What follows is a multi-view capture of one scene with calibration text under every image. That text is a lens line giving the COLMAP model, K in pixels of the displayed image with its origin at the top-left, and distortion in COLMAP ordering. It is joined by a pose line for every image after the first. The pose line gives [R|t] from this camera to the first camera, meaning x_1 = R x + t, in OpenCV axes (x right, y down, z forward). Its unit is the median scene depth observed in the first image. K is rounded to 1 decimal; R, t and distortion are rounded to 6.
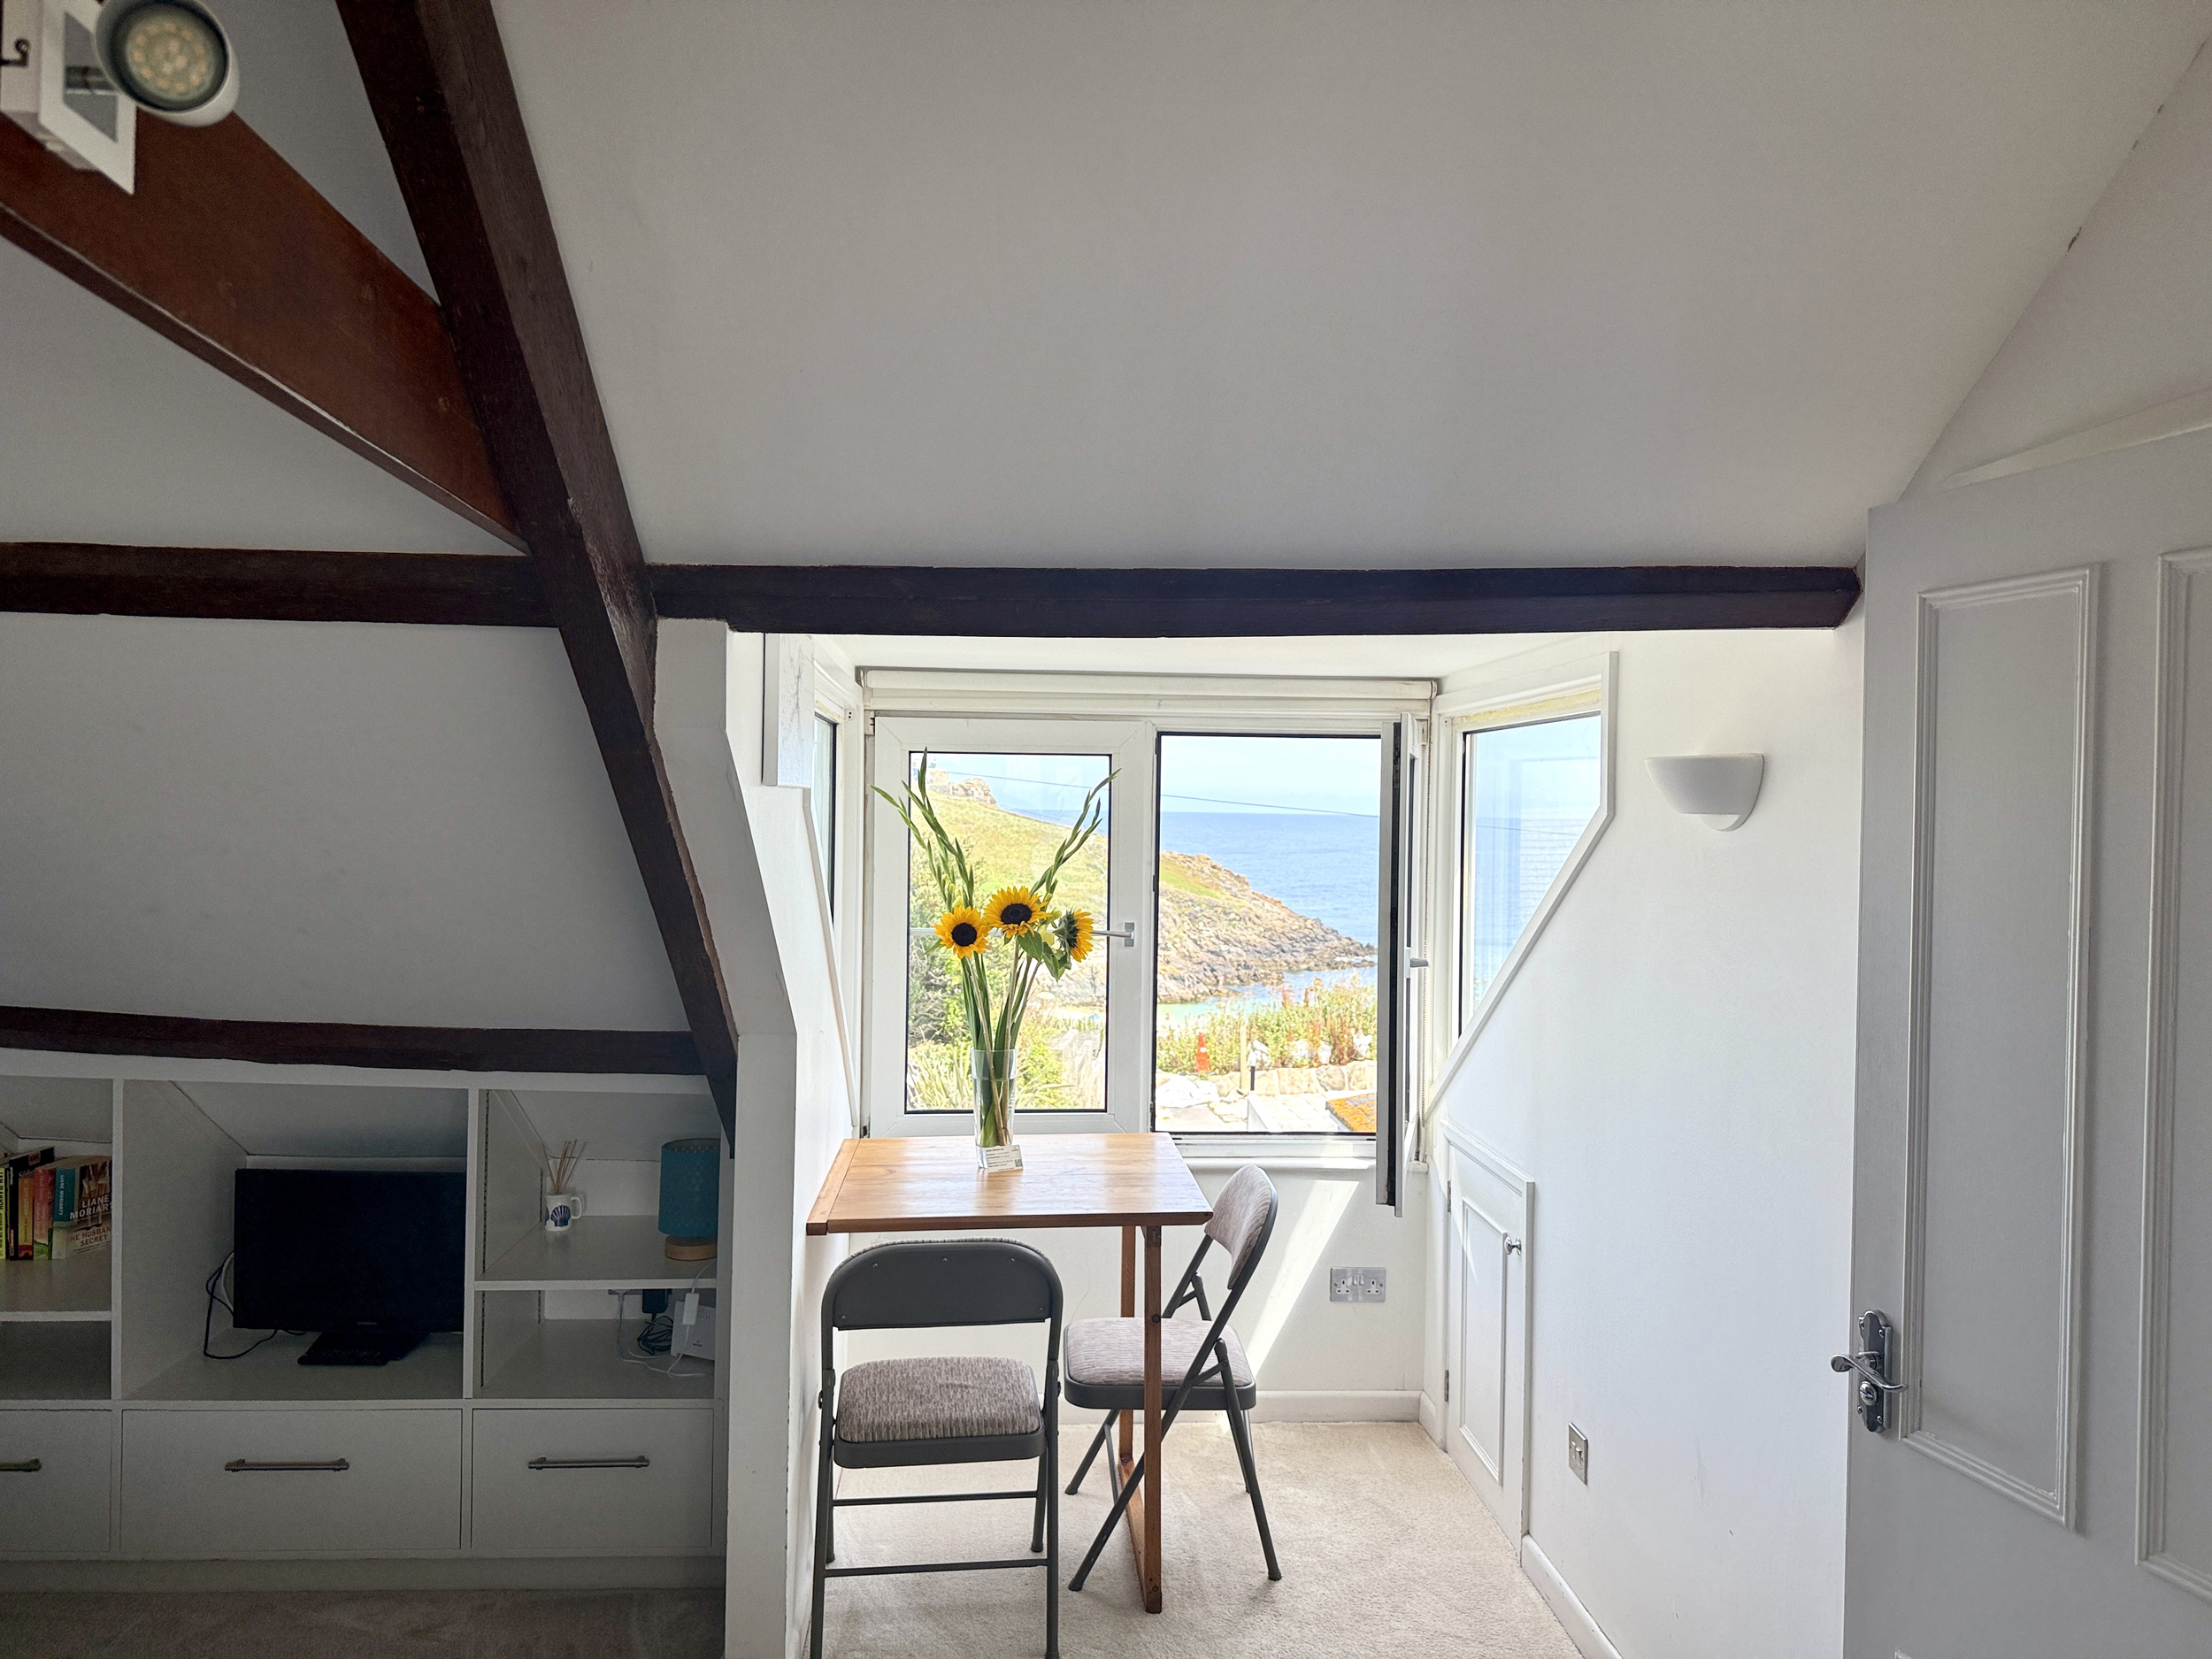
lens RADIAL K [[1533.8, 0, 1113.0], [0, 1533.8, 823.9], [0, 0, 1]] dist [0.058161, -0.076475]
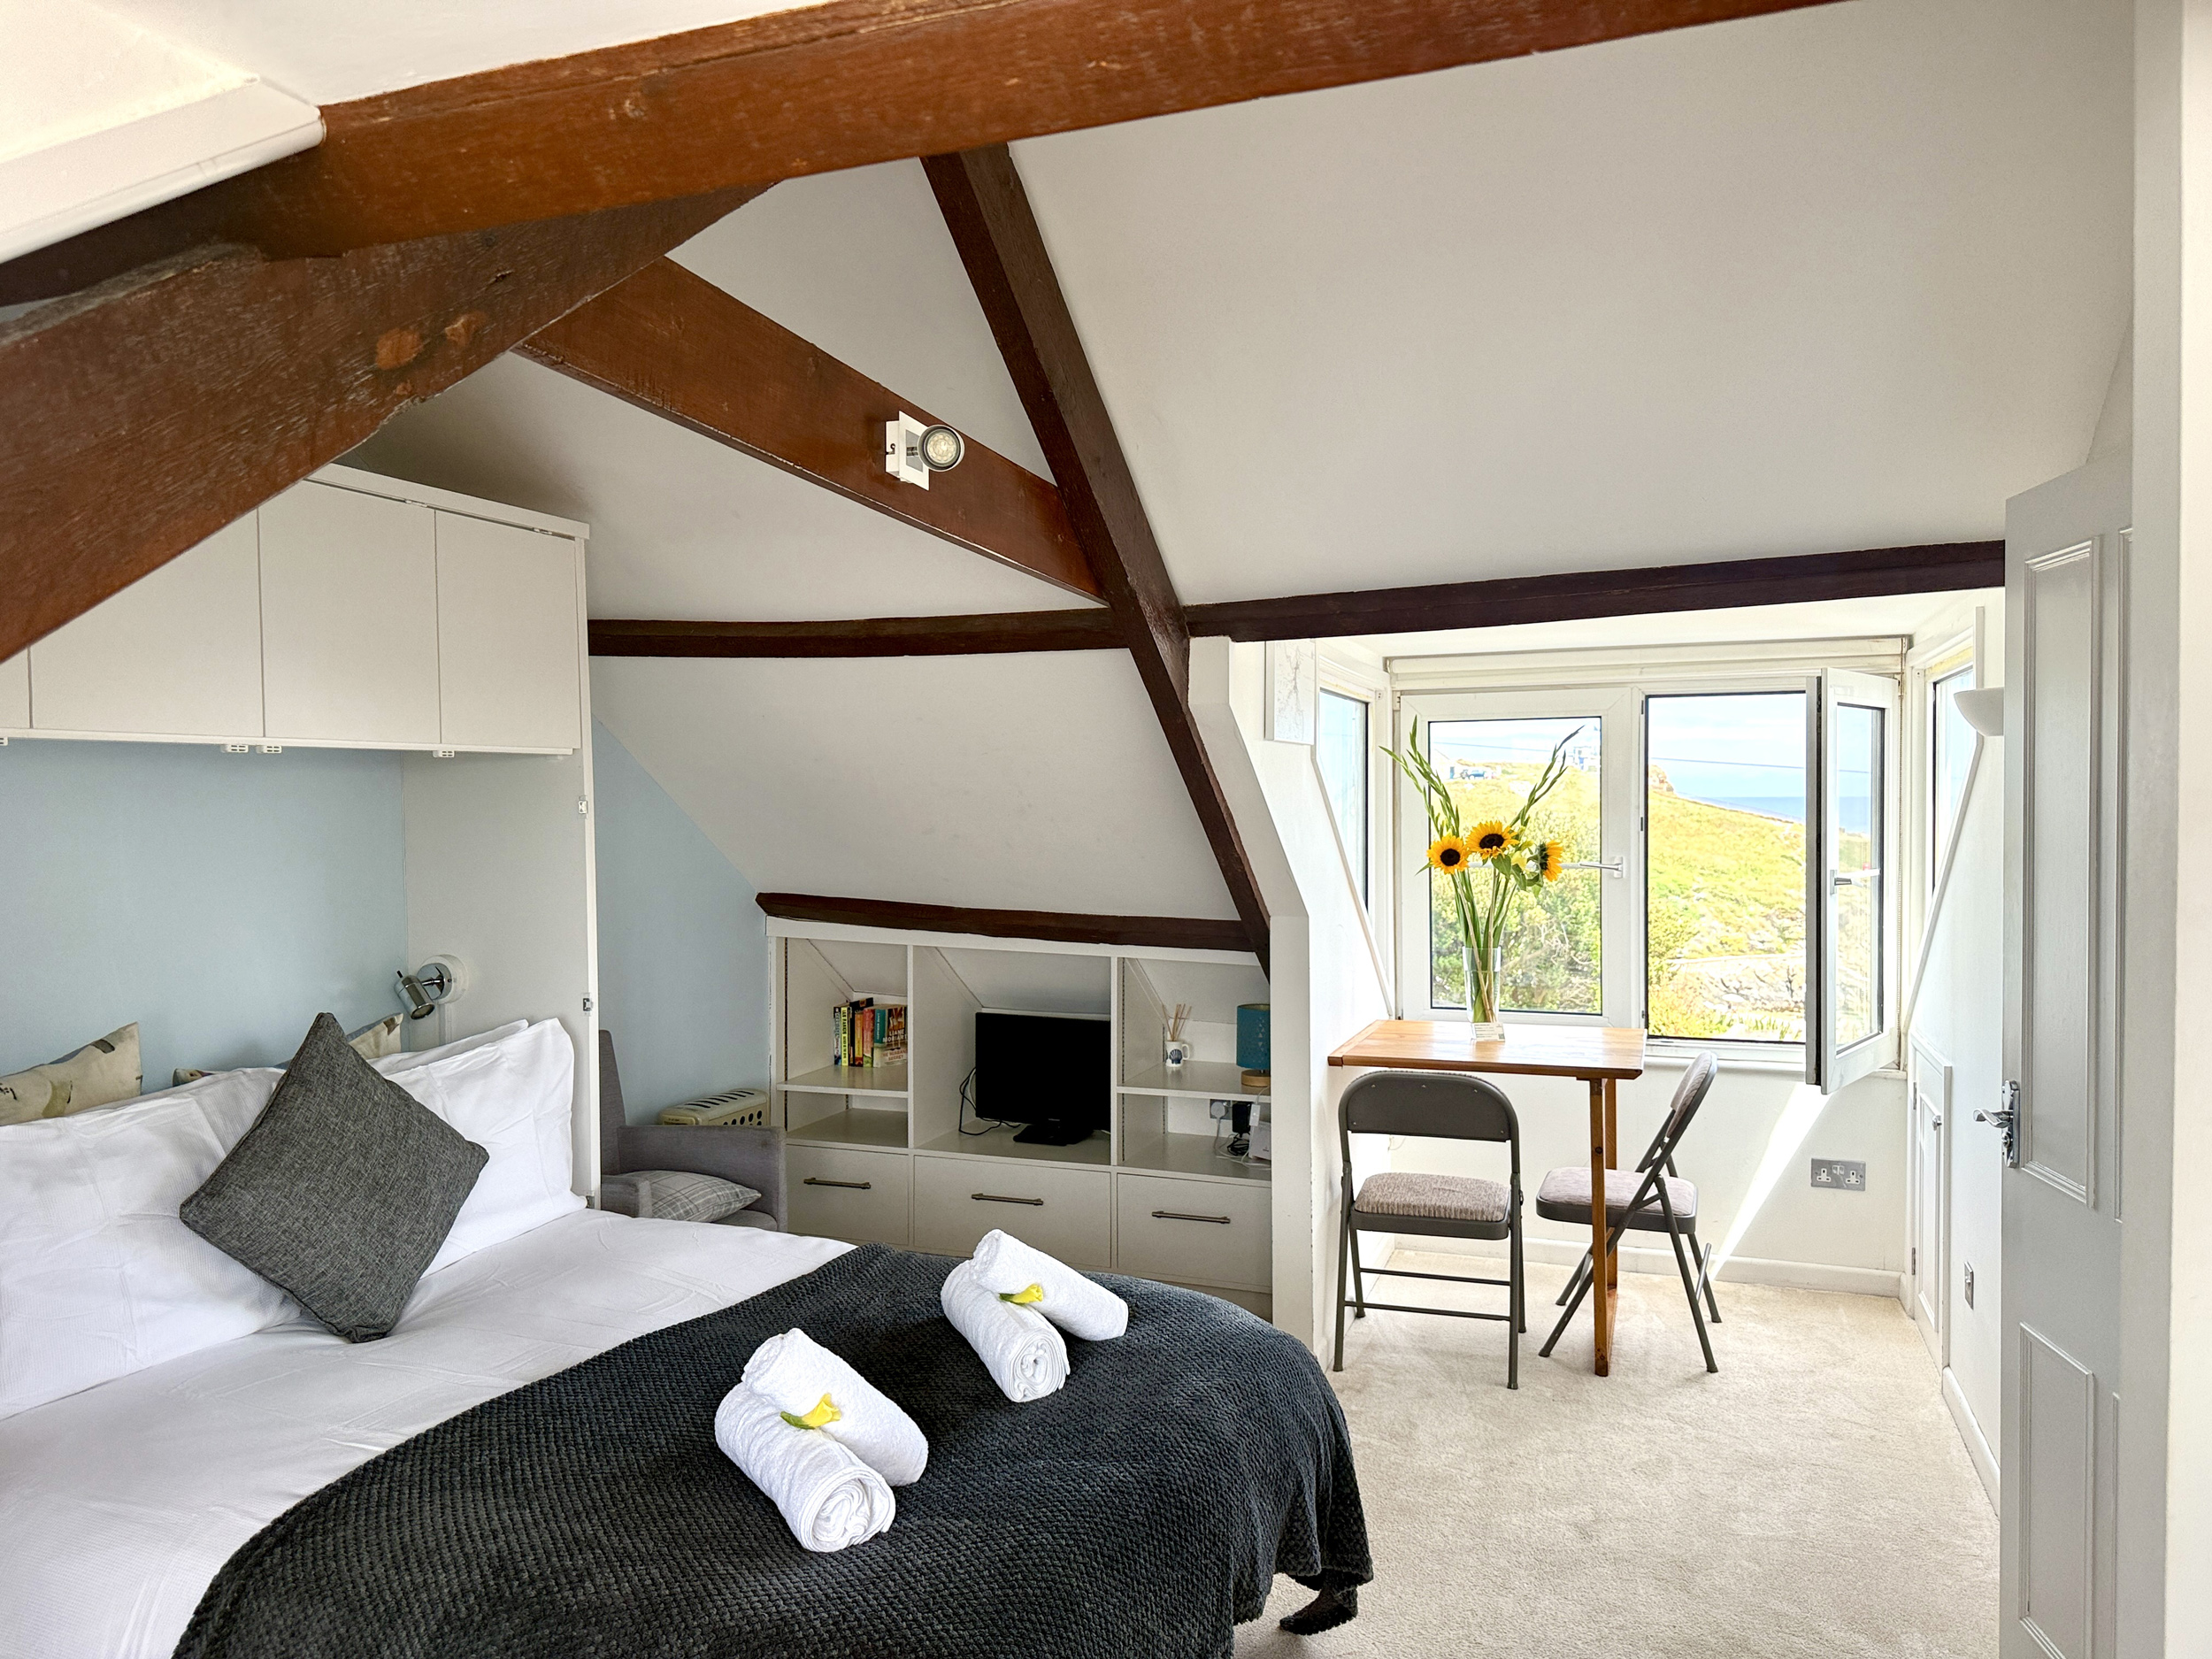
lens RADIAL K [[1533.8, 0, 1113.0], [0, 1533.8, 823.9], [0, 0, 1]] dist [0.058161, -0.076475]
pose [[0.911273, -0.016359, -0.411478, 0.184496], [0.018261, 0.999833, 0.000693, 0.038346], [0.411398, -0.008146, 0.911419, -0.324541]]
